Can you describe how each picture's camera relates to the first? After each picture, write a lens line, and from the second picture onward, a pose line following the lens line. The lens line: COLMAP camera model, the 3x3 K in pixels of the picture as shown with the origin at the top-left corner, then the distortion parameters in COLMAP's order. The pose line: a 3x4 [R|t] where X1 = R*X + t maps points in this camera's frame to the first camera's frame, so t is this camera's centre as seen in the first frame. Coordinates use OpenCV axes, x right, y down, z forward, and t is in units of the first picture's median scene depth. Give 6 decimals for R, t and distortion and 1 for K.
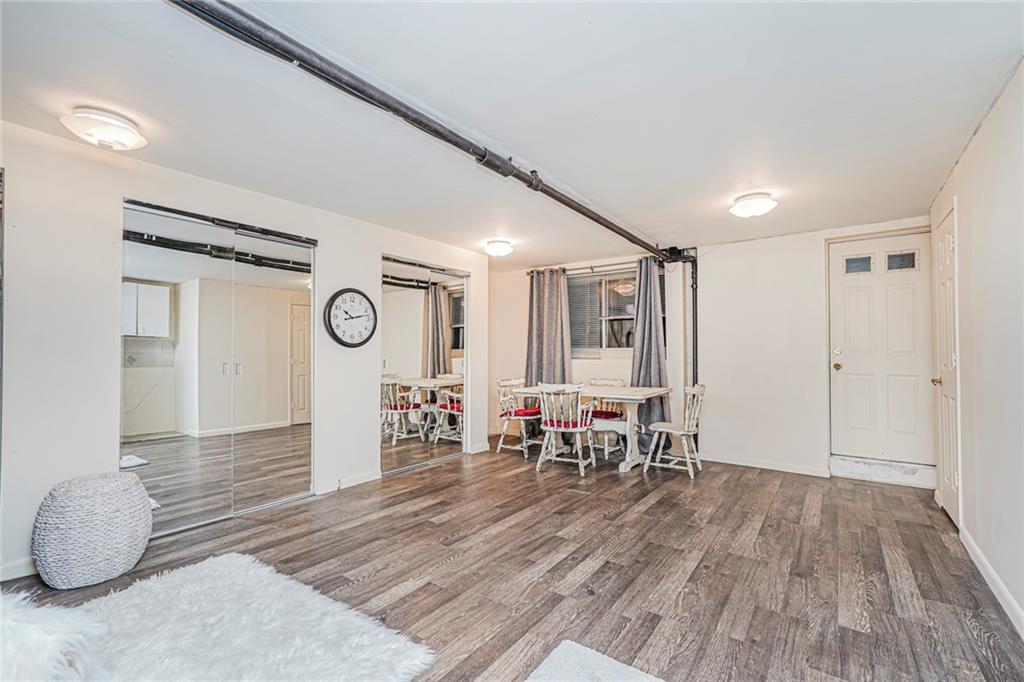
lens RADIAL K [[451.2, 0, 513.1], [0, 451.2, 349.1], [0, 0, 1]] dist [-0.001314, 0.000327]
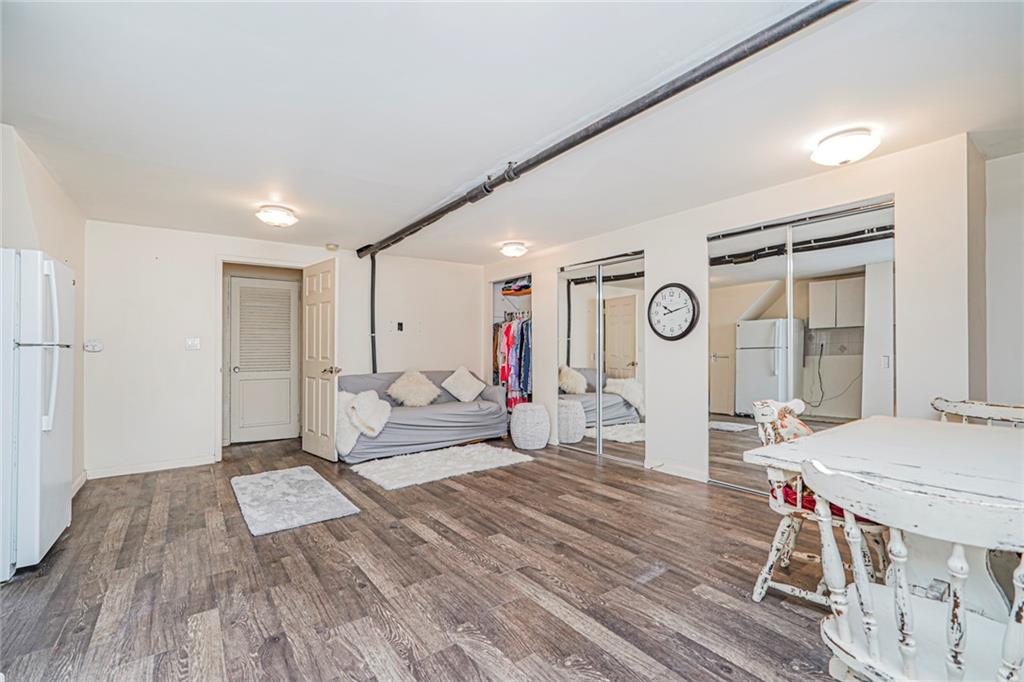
lens RADIAL K [[451.2, 0, 513.1], [0, 451.2, 349.1], [0, 0, 1]] dist [-0.001314, 0.000327]
pose [[-0.310492, -0.001577, -0.950575, 0.971020], [0.021343, 0.999735, -0.008630, 0.022218], [0.950336, -0.022968, -0.310376, 1.284652]]
